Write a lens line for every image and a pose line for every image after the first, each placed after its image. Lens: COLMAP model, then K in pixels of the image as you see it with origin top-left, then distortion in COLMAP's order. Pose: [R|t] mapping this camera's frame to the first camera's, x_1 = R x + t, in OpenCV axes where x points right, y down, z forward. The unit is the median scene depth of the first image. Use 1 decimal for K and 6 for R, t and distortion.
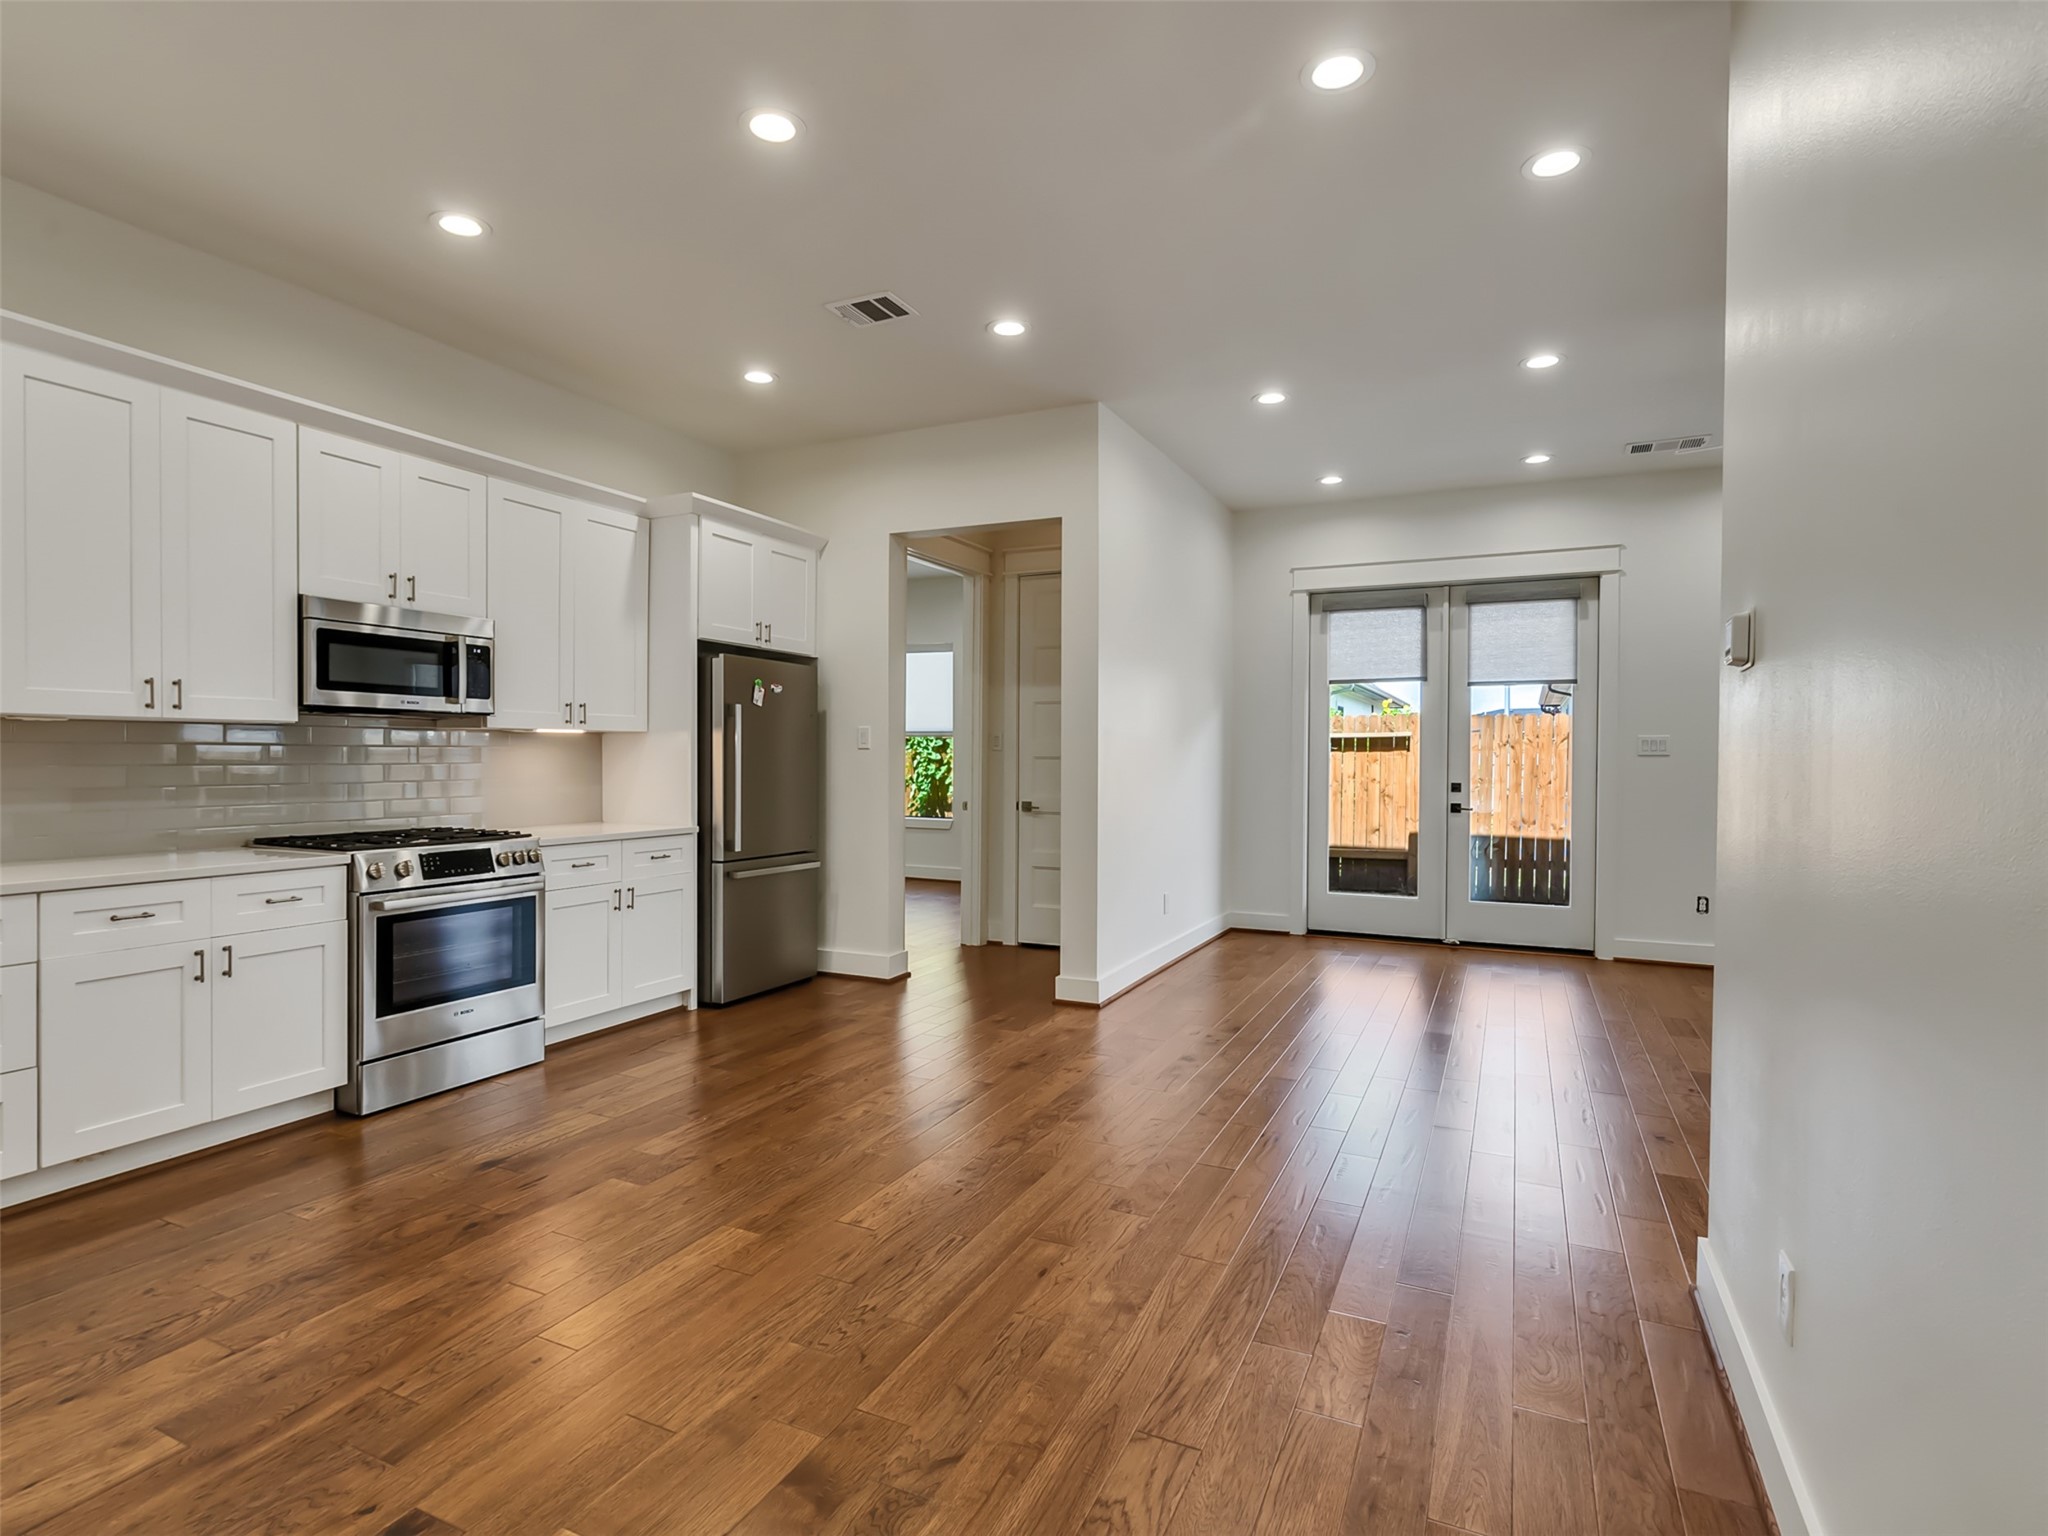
lens RADIAL K [[1049.8, 0, 991.8], [0, 1049.8, 770.9], [0, 0, 1]] dist [0.000115, 0.000159]
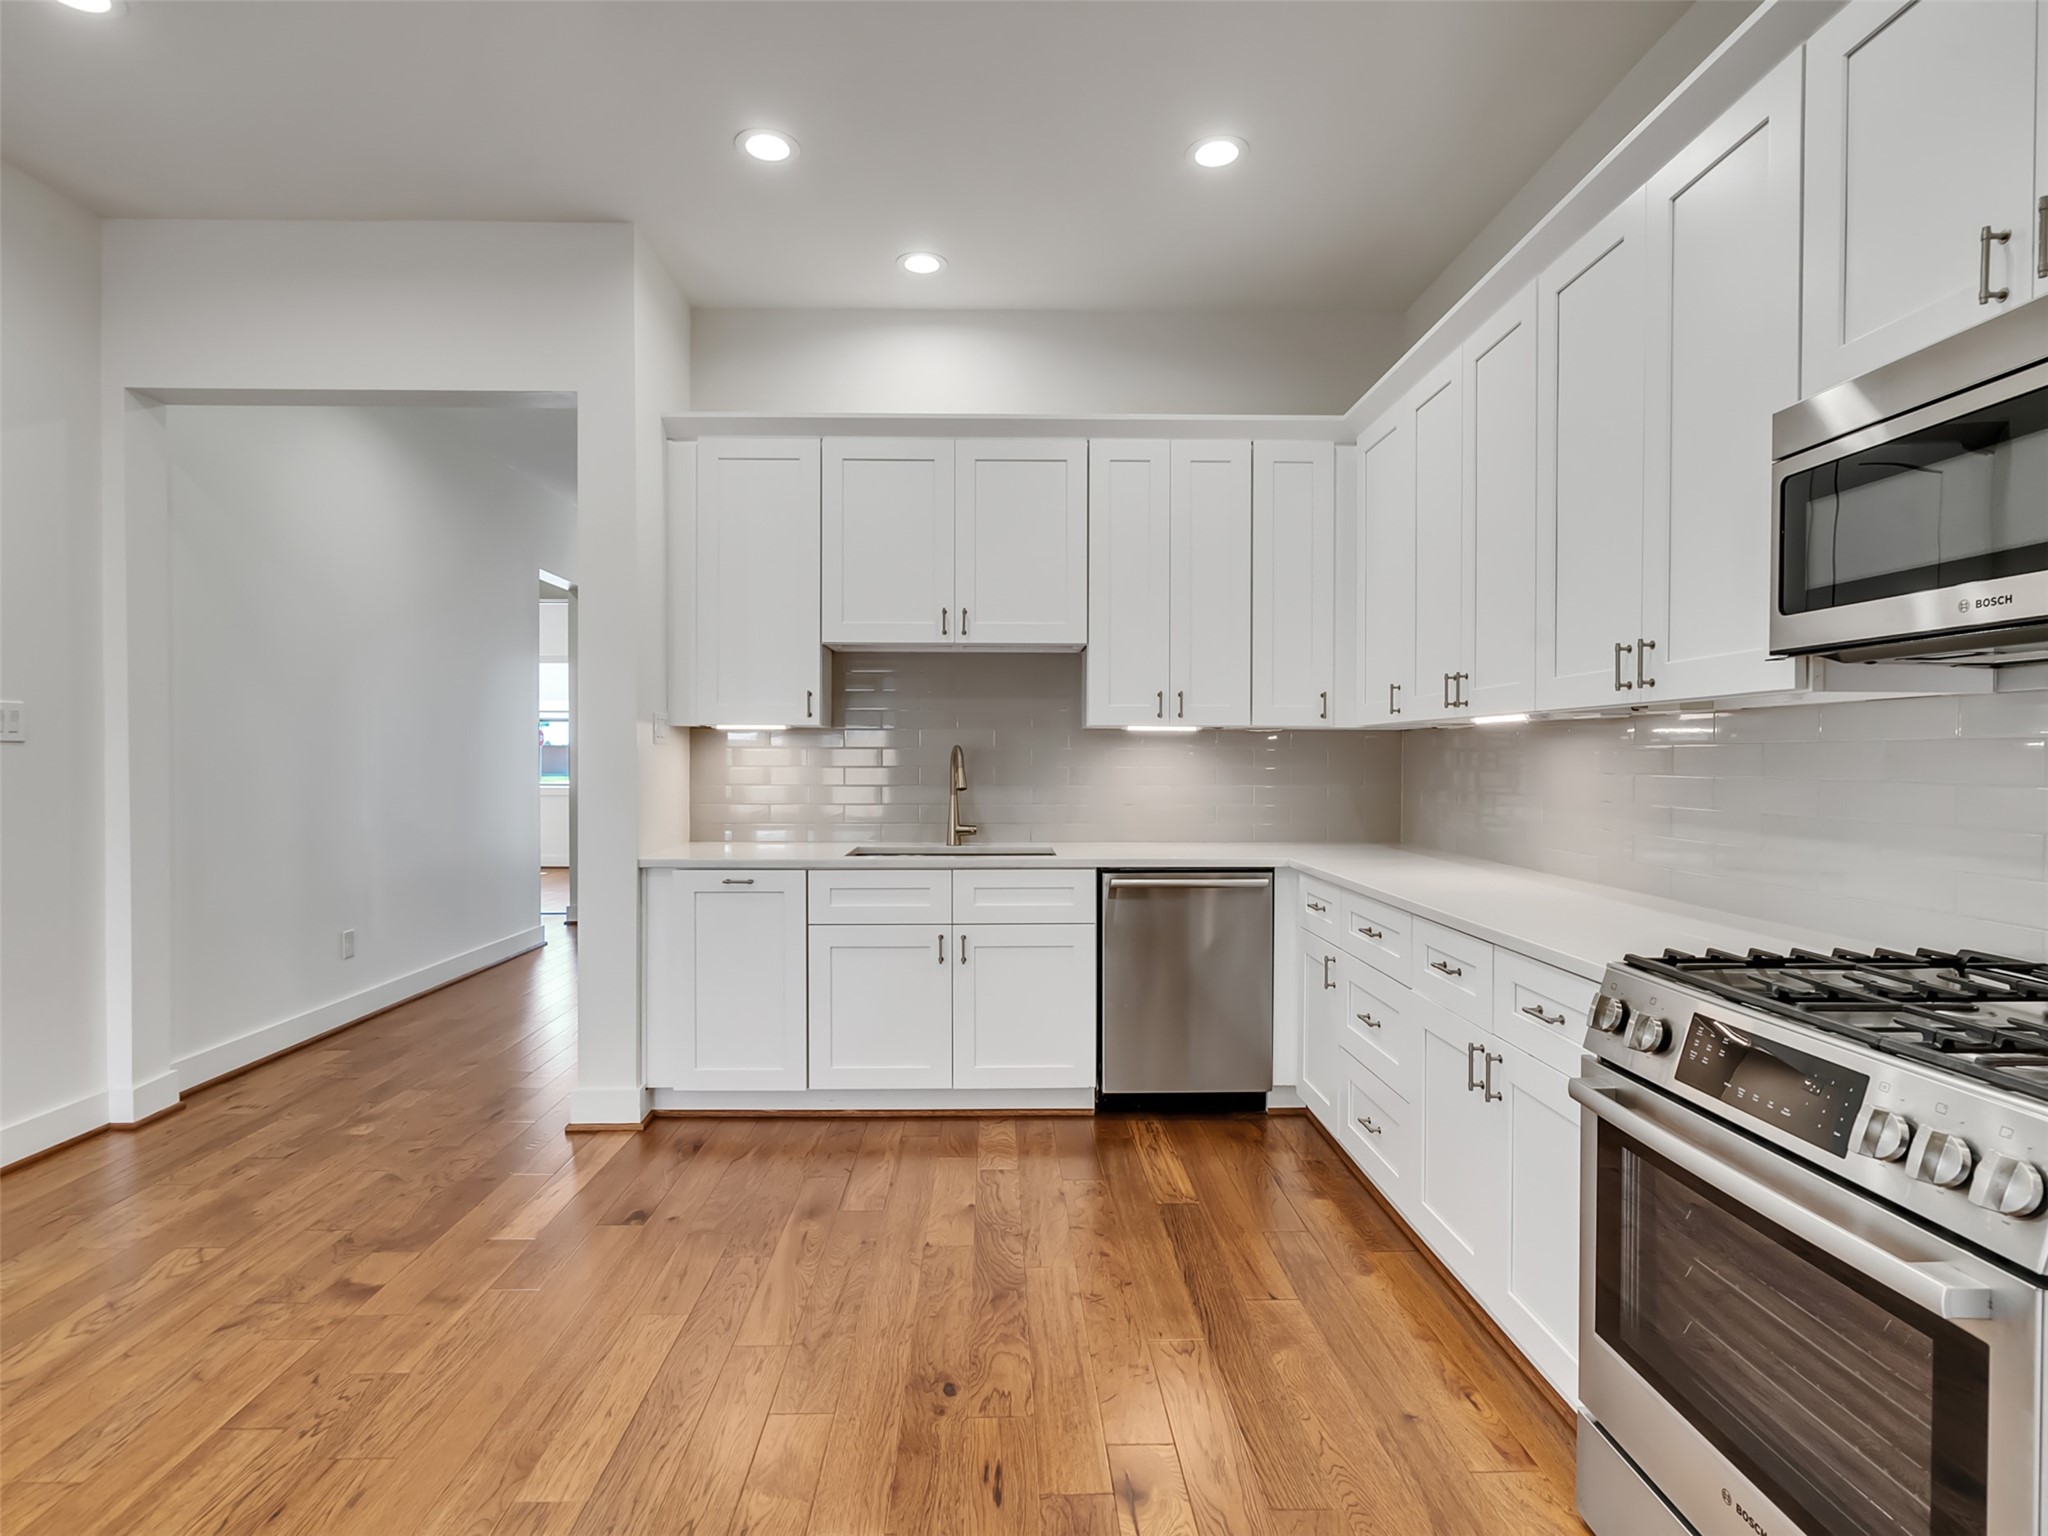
lens RADIAL K [[1058.1, 0, 1011.7], [0, 1058.1, 765.7], [0, 0, 1]] dist [-0.004077, -0.000311]
pose [[-0.885555, -0.003718, -0.464519, -0.126588], [-0.014944, 0.999678, 0.020487, -0.016213], [0.464293, 0.025084, -0.885326, 1.141953]]
